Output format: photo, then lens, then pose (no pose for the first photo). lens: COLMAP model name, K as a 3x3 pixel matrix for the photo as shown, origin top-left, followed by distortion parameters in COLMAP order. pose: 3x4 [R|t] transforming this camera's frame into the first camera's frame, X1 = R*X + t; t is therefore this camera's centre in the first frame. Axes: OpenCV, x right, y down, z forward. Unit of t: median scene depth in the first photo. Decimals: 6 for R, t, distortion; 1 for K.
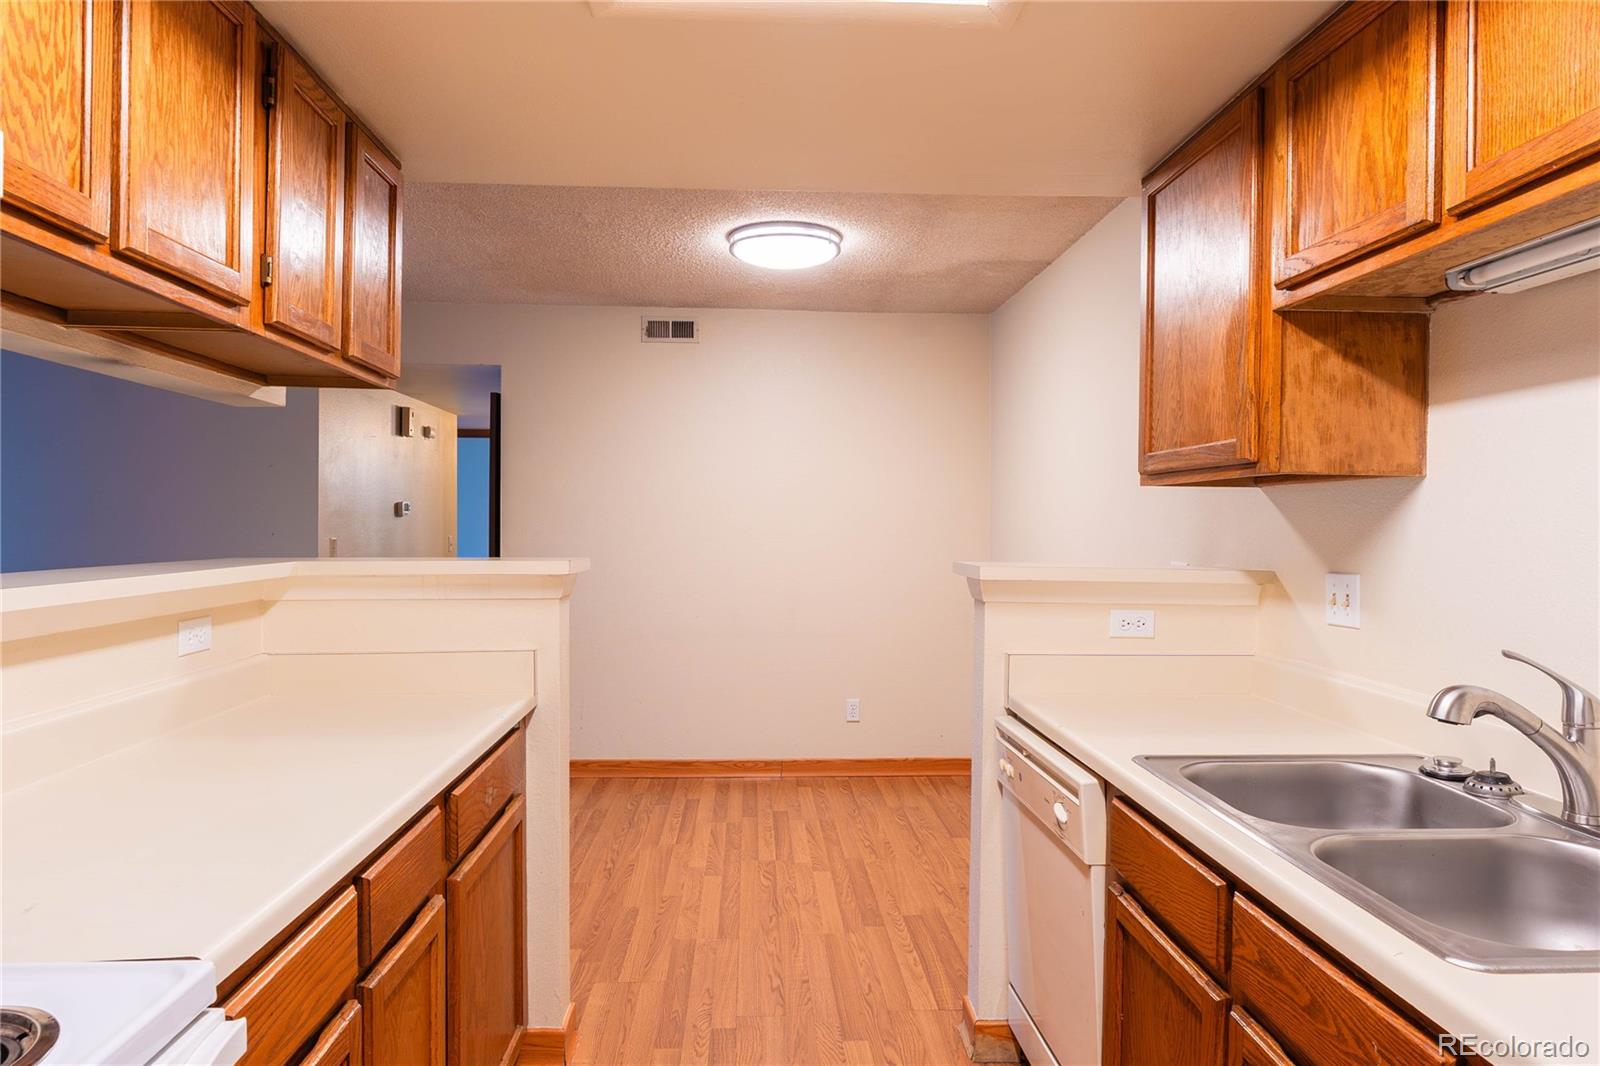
lens RADIAL K [[983.9, 0, 800.0], [0, 983.9, 533.0], [0, 0, 1]] dist [-0.002480, 0.001435]
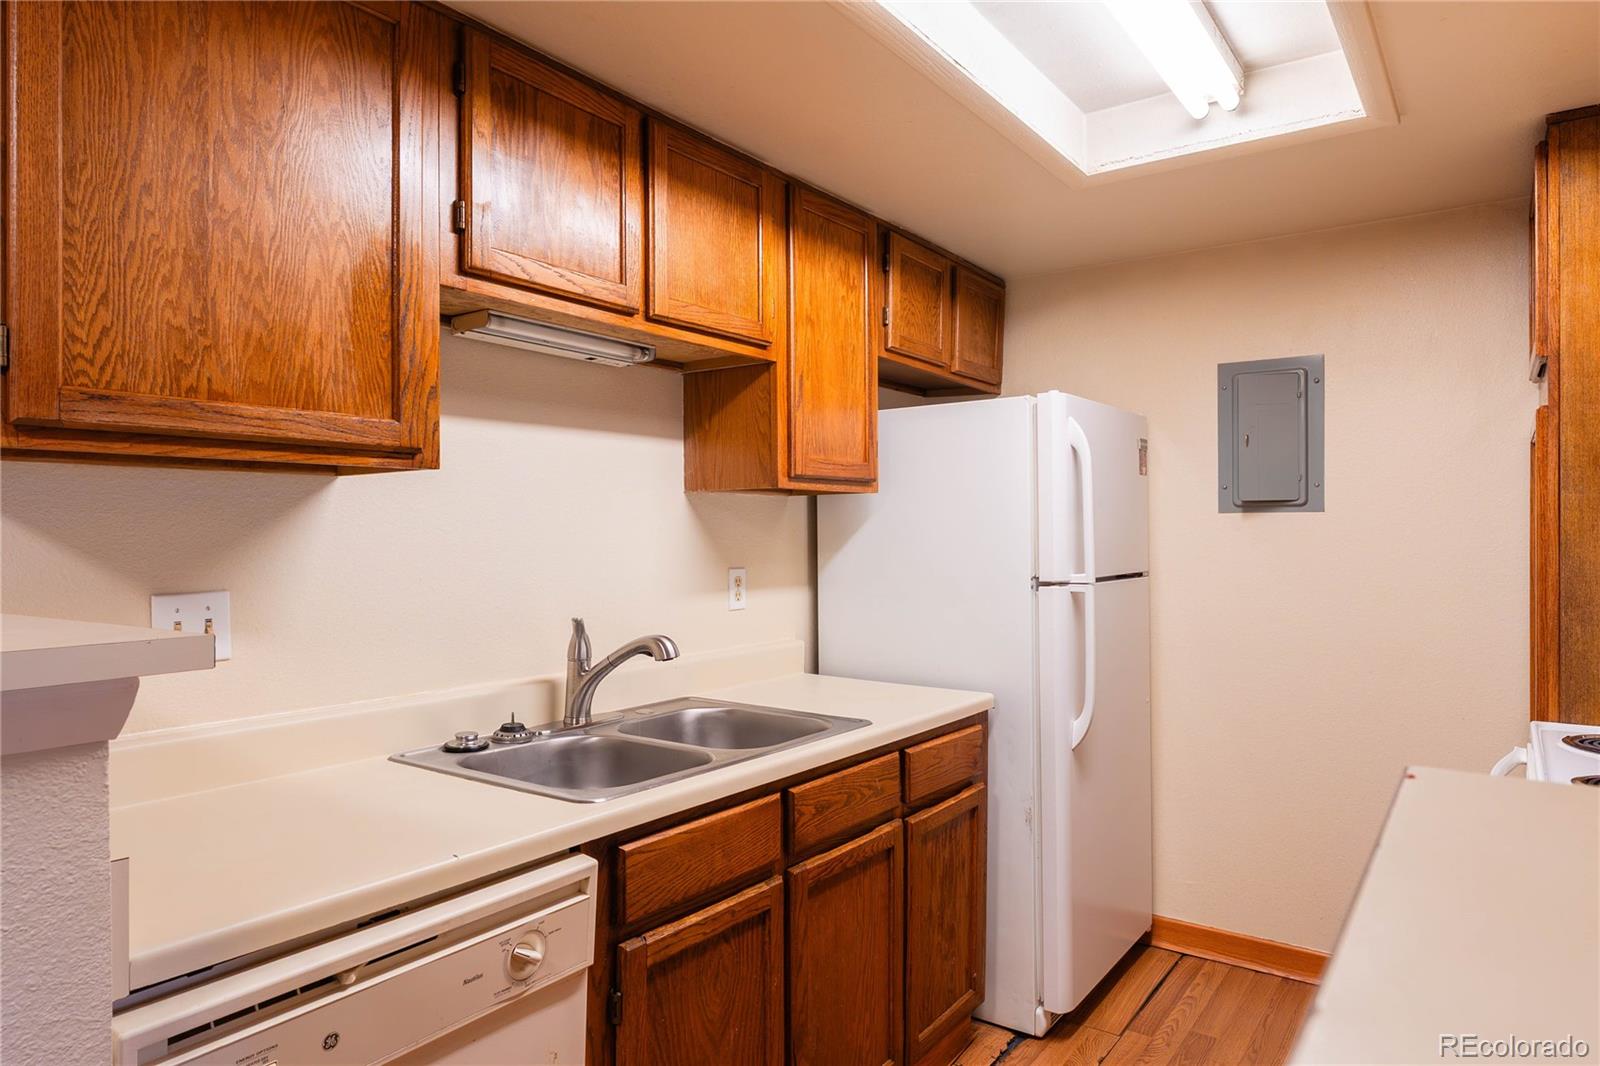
lens RADIAL K [[988.3, 0, 804.5], [0, 988.3, 534.3], [0, 0, 1]] dist [-0.001818, 0.002262]
pose [[-0.781910, -0.007091, 0.623351, -0.214467], [0.003994, 0.999858, 0.016384, -0.011125], [-0.623379, 0.015300, -0.781770, 0.984569]]
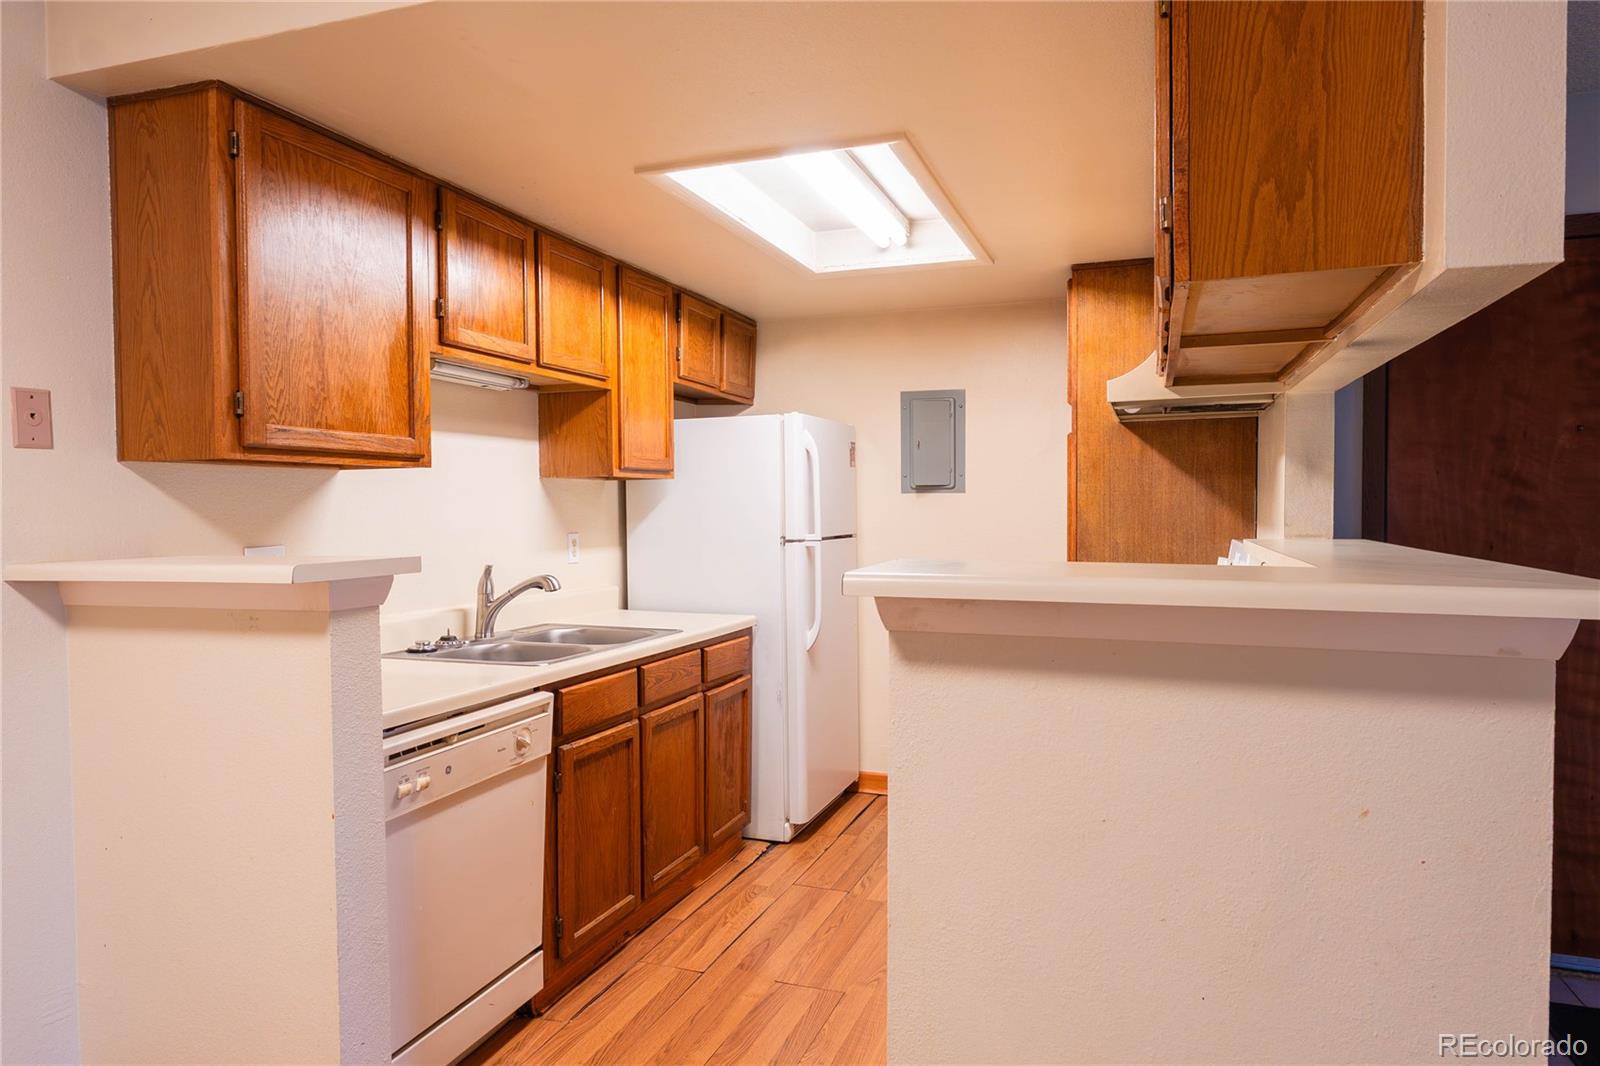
lens RADIAL K [[988.3, 0, 804.5], [0, 988.3, 534.3], [0, 0, 1]] dist [-0.001818, 0.002262]
pose [[-0.921785, -0.014349, 0.387437, -0.369348], [0.002094, 0.999116, 0.041985, -0.016359], [-0.387697, 0.039512, -0.920940, 1.386436]]
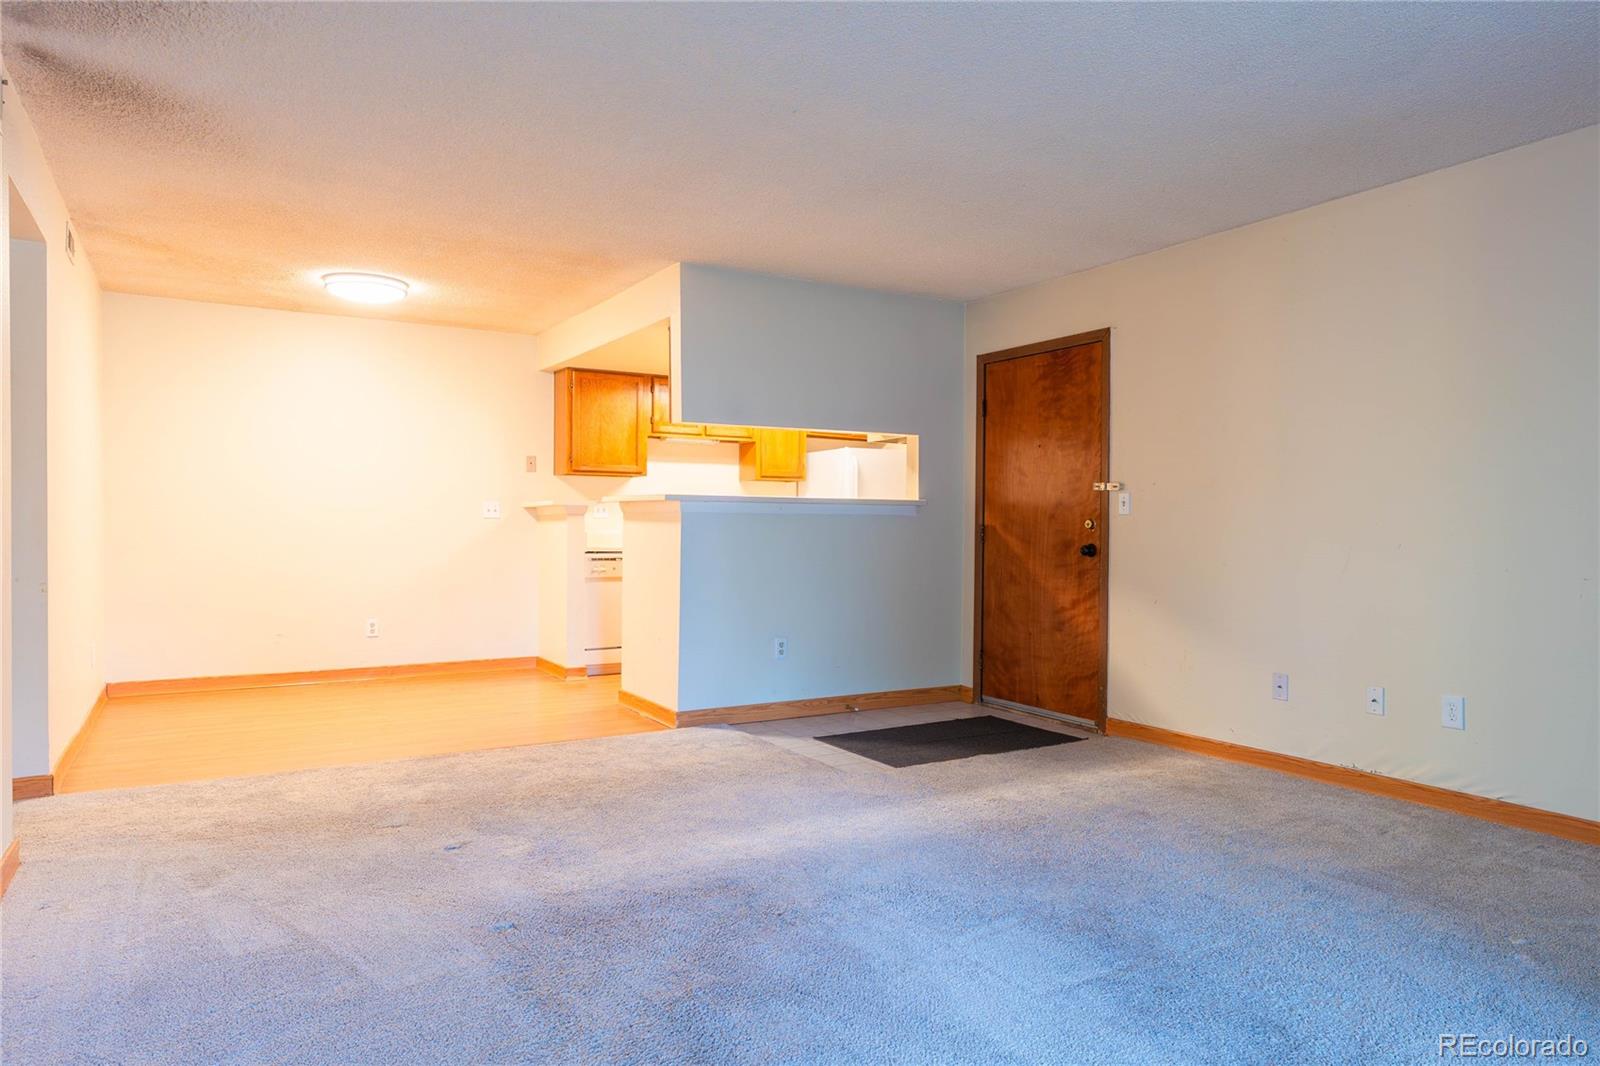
lens RADIAL K [[988.3, 0, 804.5], [0, 988.3, 534.3], [0, 0, 1]] dist [-0.001818, 0.002262]
pose [[-0.473926, -0.019748, 0.880343, -2.225548], [-0.002470, 0.999774, 0.021098, 0.058290], [-0.880561, 0.007825, -0.473868, 1.549199]]
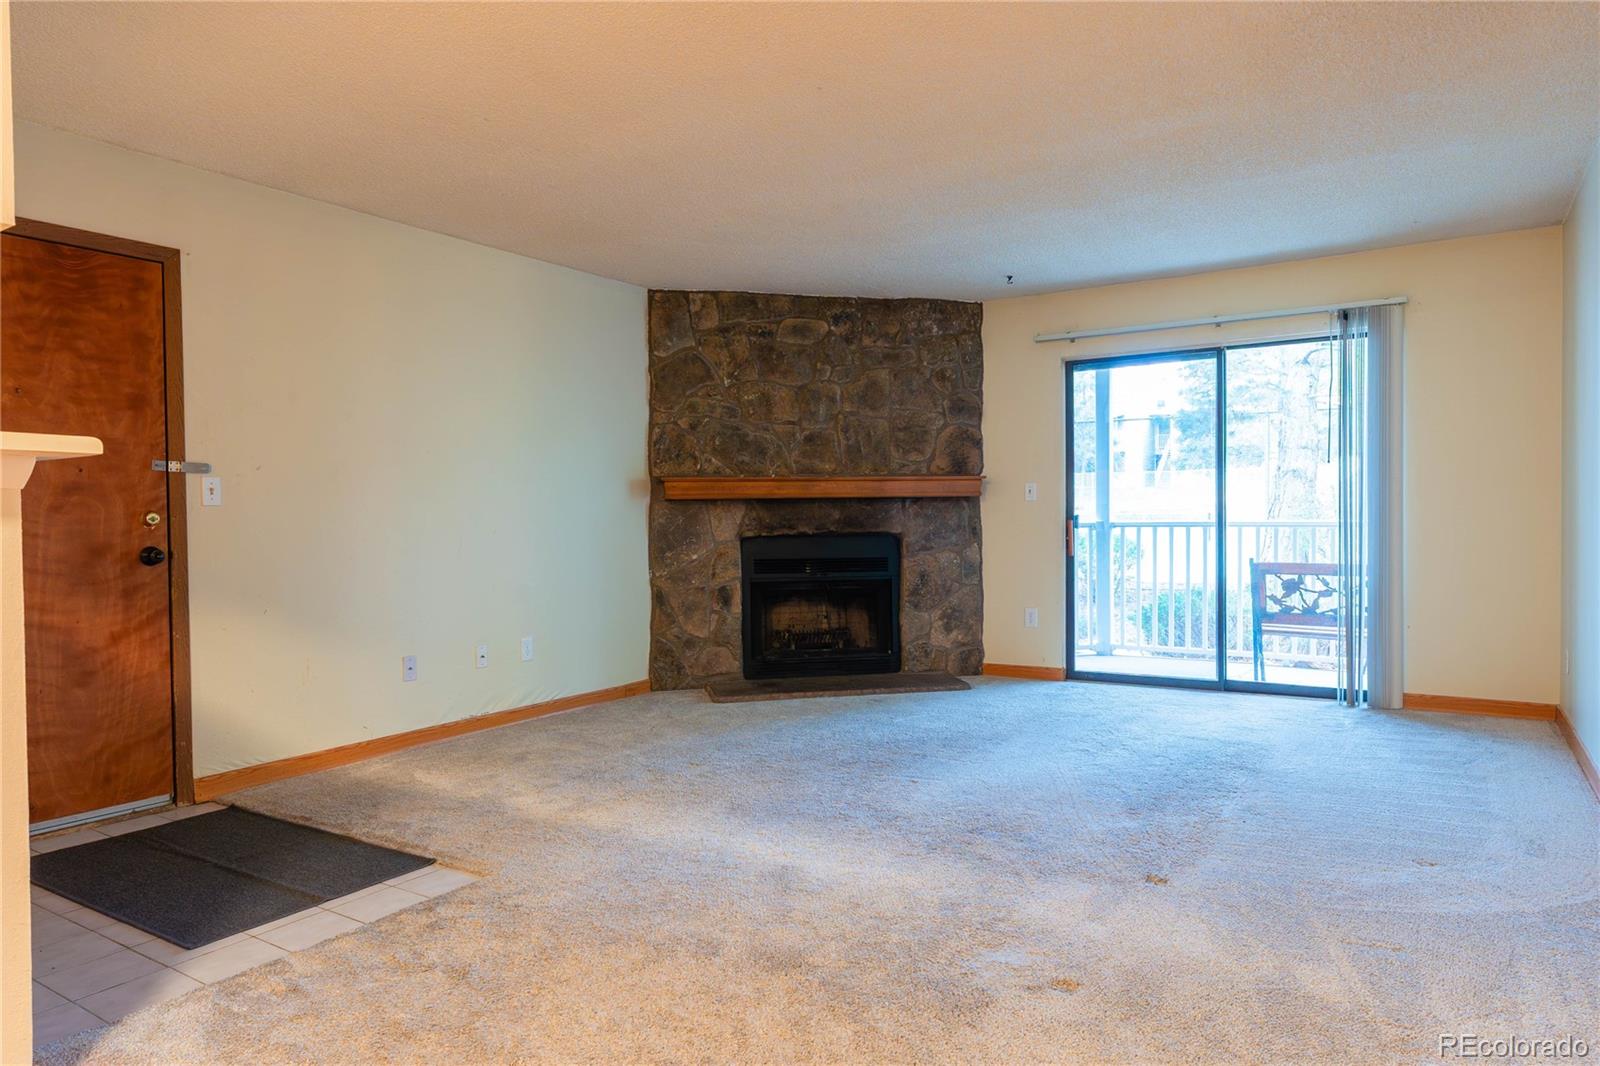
lens RADIAL K [[988.3, 0, 804.5], [0, 988.3, 534.3], [0, 0, 1]] dist [-0.001818, 0.002262]
pose [[-0.586029, 0.014080, -0.810168, -0.279950], [-0.000945, 0.999836, 0.018061, 0.073312], [0.810289, 0.011350, -0.585920, 1.657316]]
